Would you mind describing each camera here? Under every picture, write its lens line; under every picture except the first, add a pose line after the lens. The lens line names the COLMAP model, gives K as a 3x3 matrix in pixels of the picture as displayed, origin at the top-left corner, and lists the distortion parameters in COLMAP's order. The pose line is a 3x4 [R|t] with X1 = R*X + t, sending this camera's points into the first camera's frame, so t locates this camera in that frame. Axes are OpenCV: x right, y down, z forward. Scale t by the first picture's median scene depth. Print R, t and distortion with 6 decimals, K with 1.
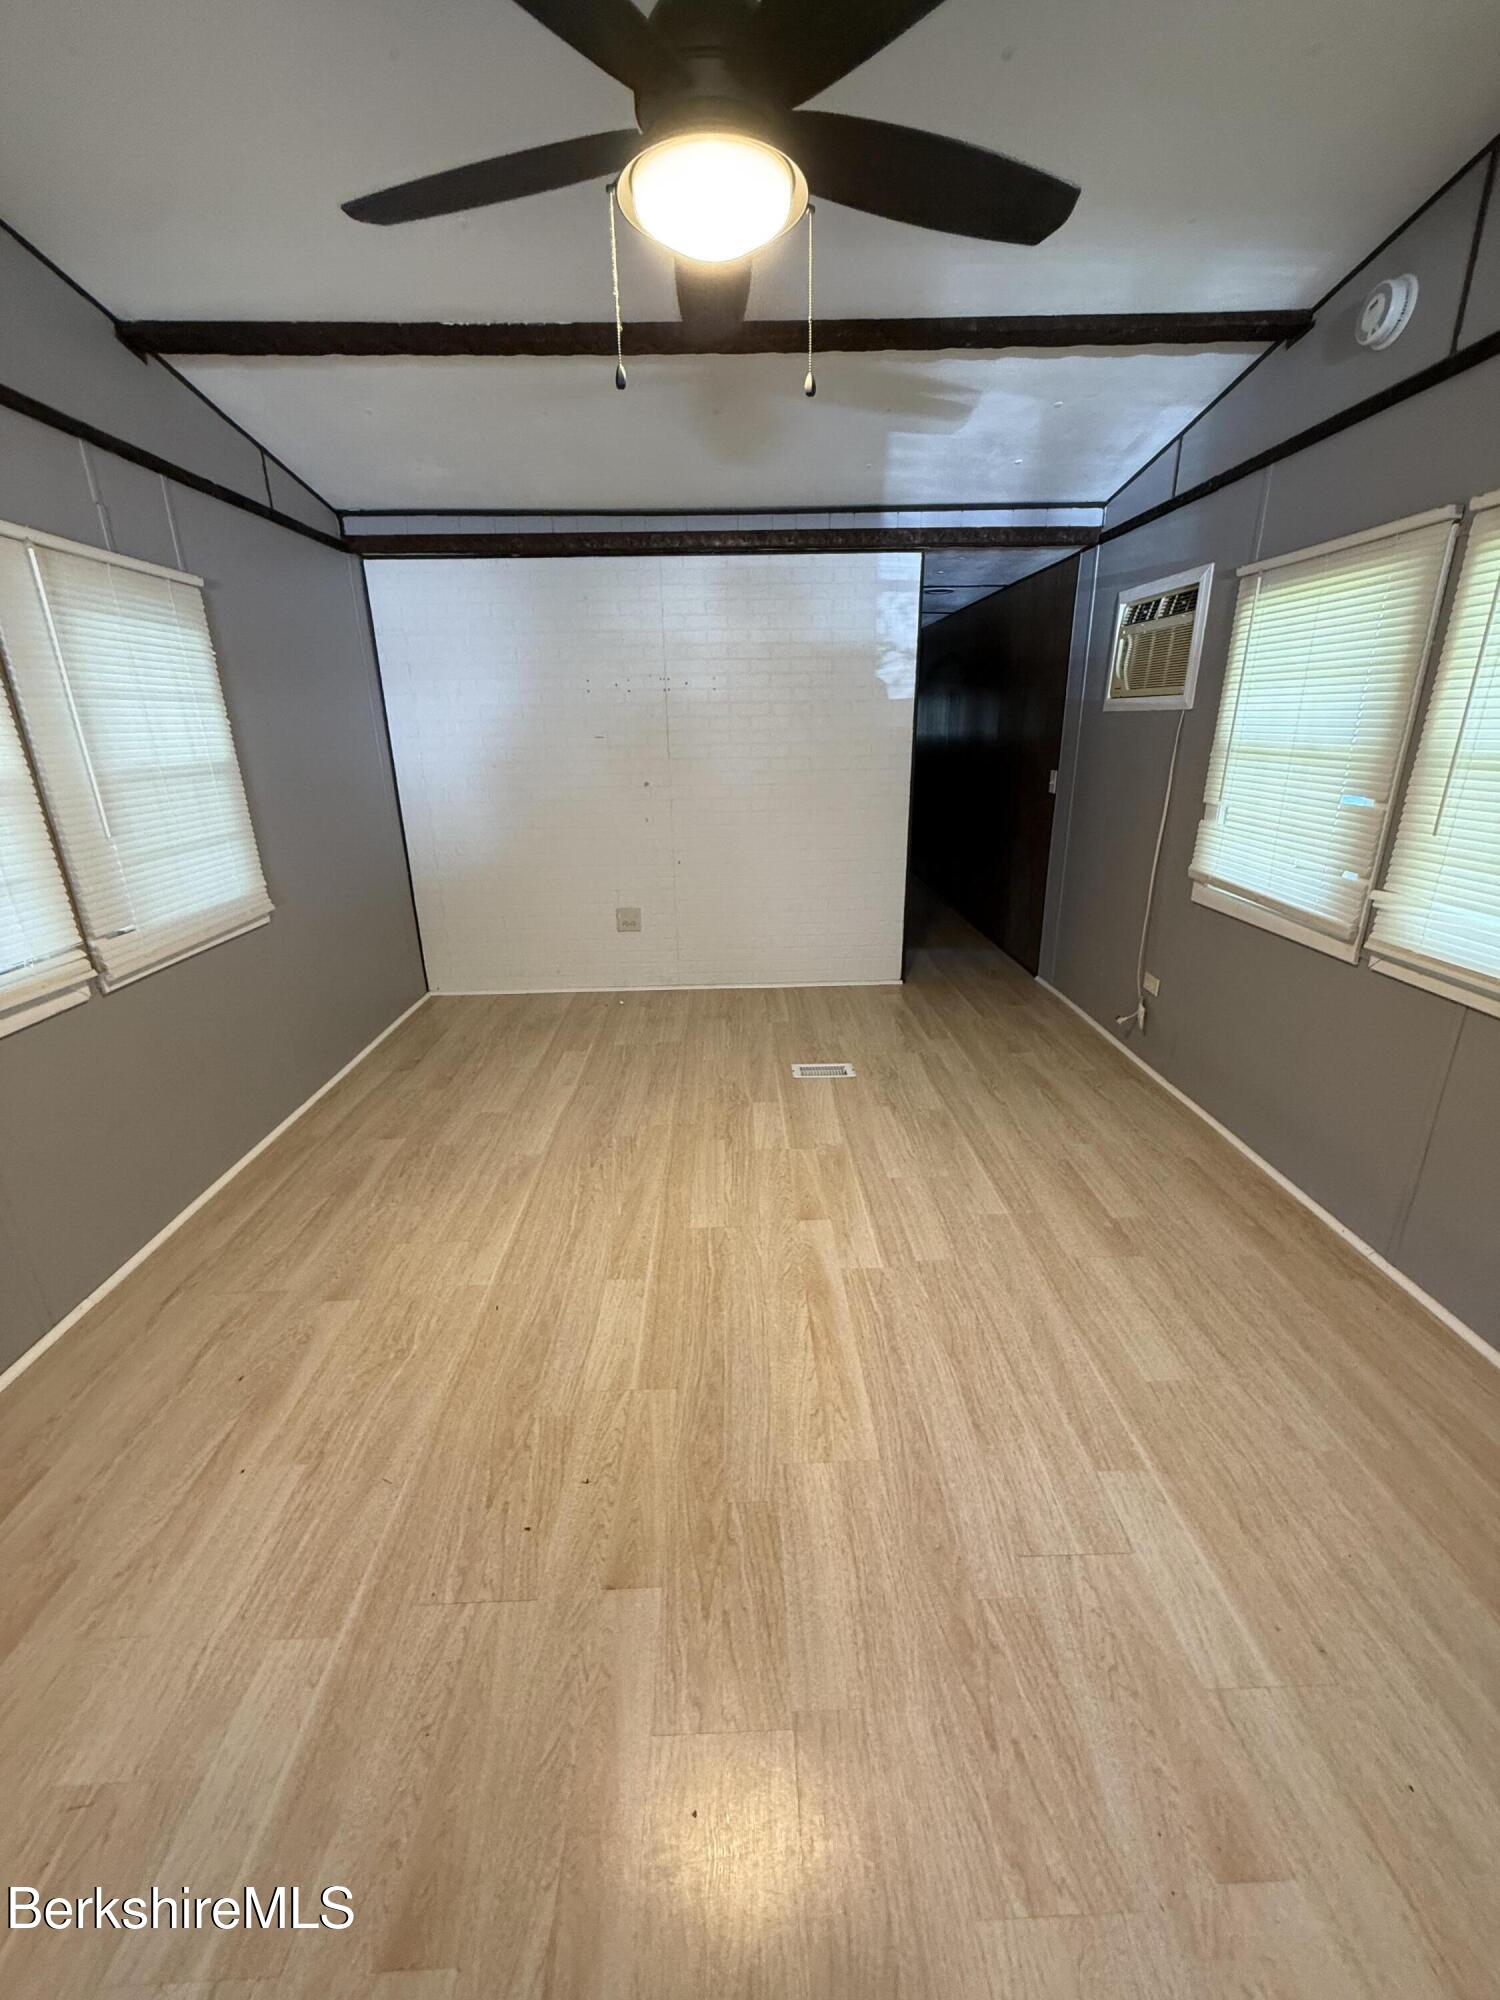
lens RADIAL K [[799.8, 0, 750.0], [0, 799.8, 1000.0], [0, 0, 1]] dist [-0.002042, -0.000042]
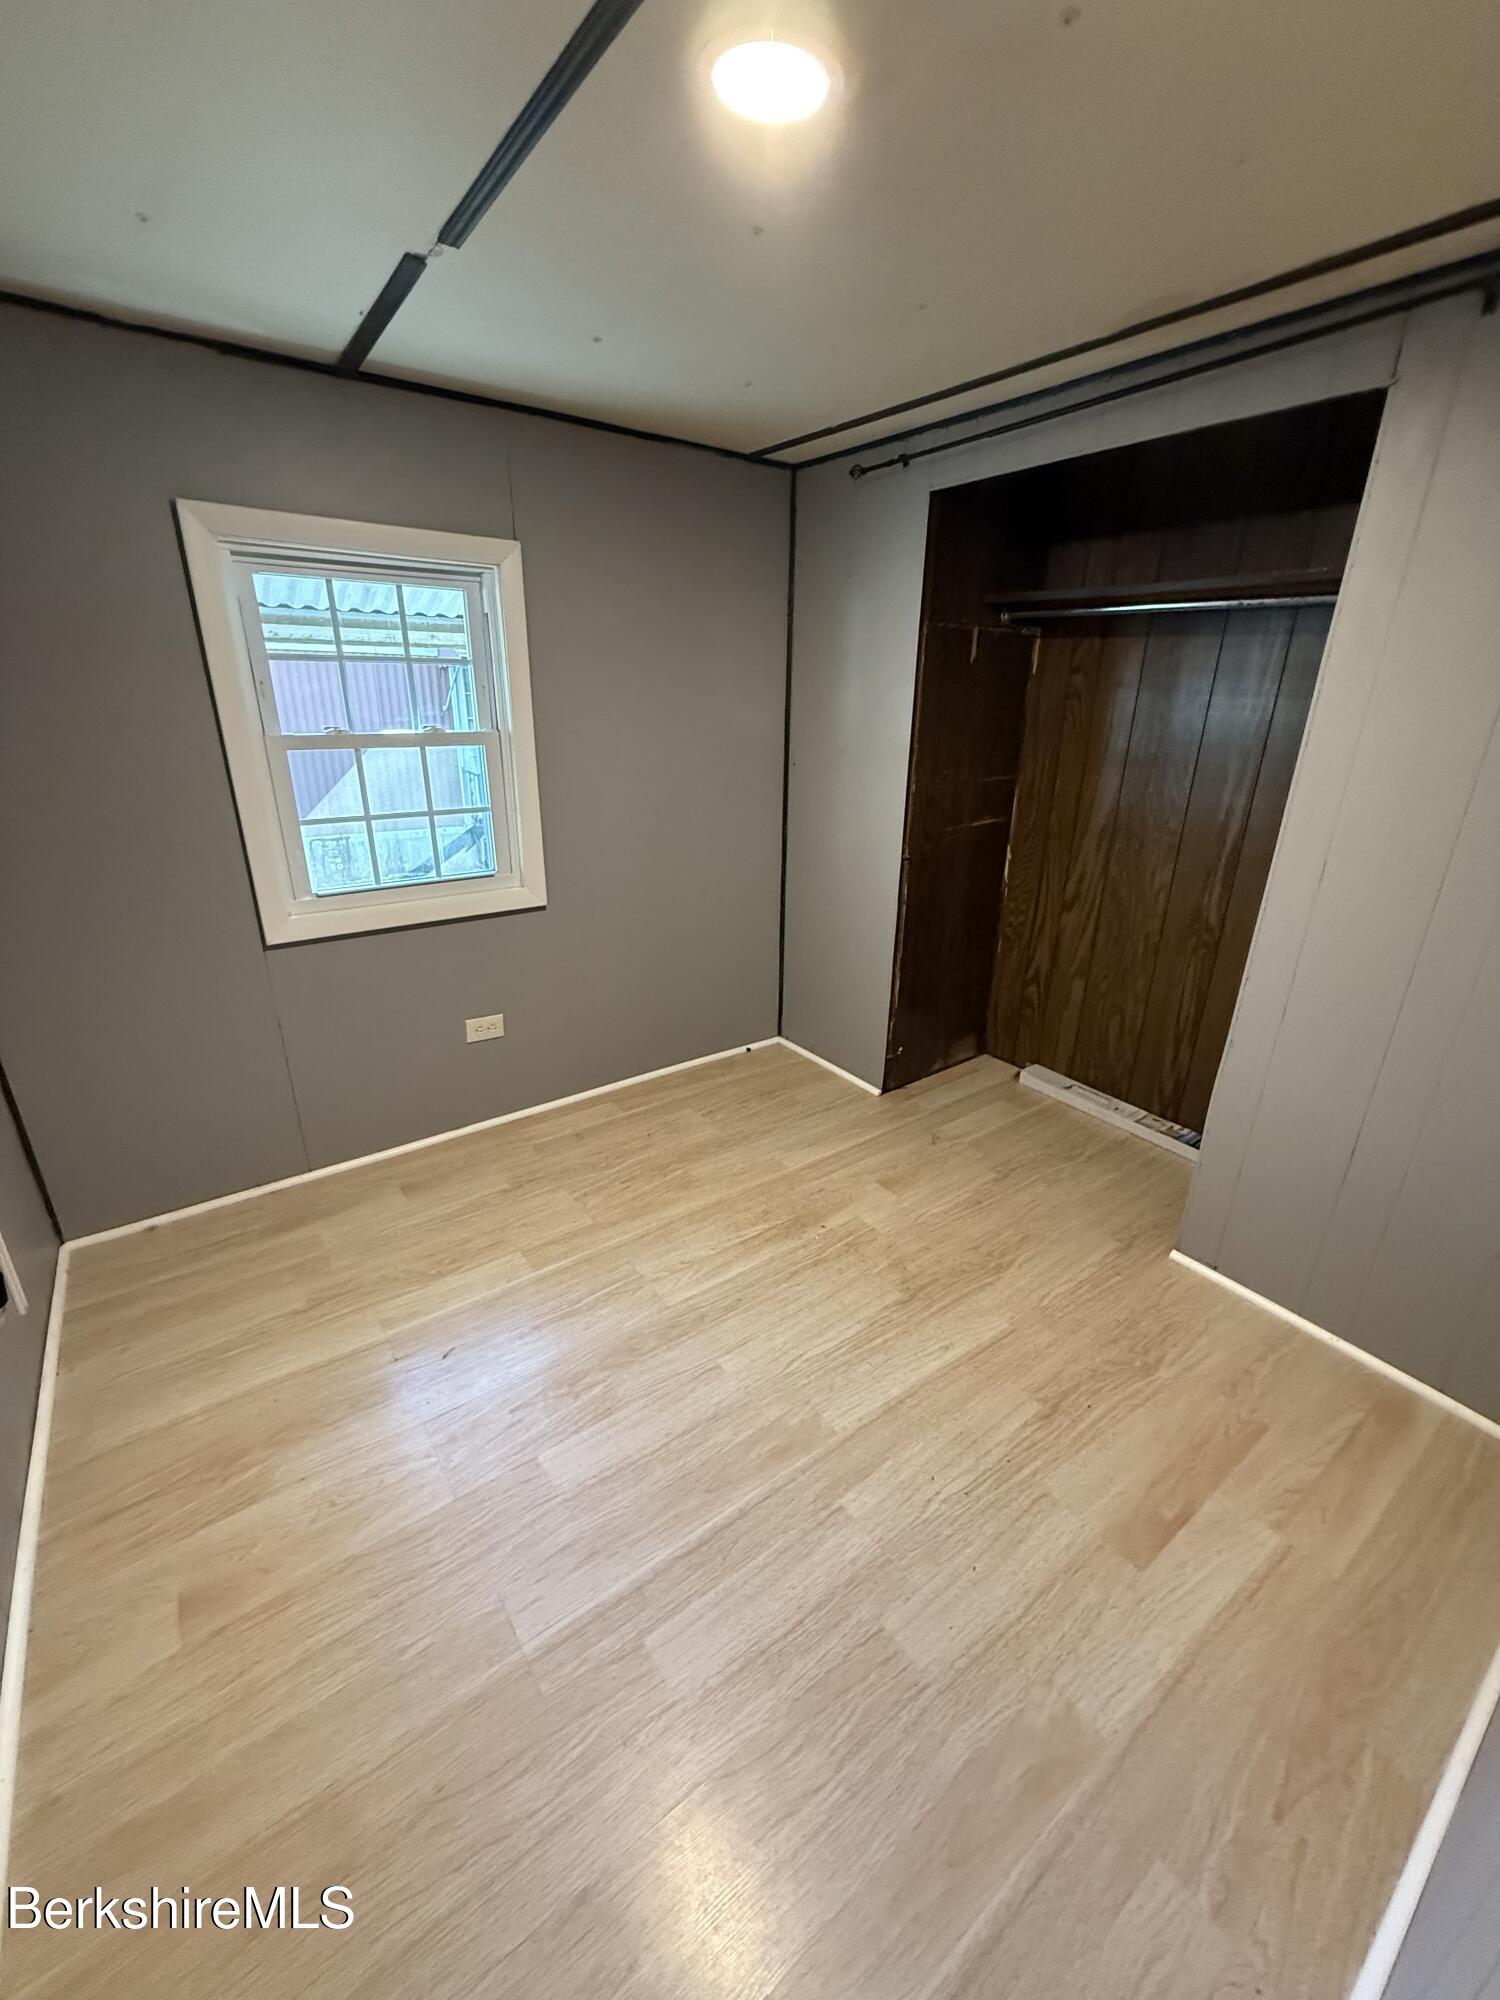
lens RADIAL K [[799.8, 0, 750.0], [0, 799.8, 1000.0], [0, 0, 1]] dist [-0.002042, -0.000042]
pose [[0.575264, 0.305503, -0.758774, 1.125501], [-0.308070, 0.940248, 0.145007, -0.183514], [0.757736, 0.150338, 0.635007, 0.449786]]
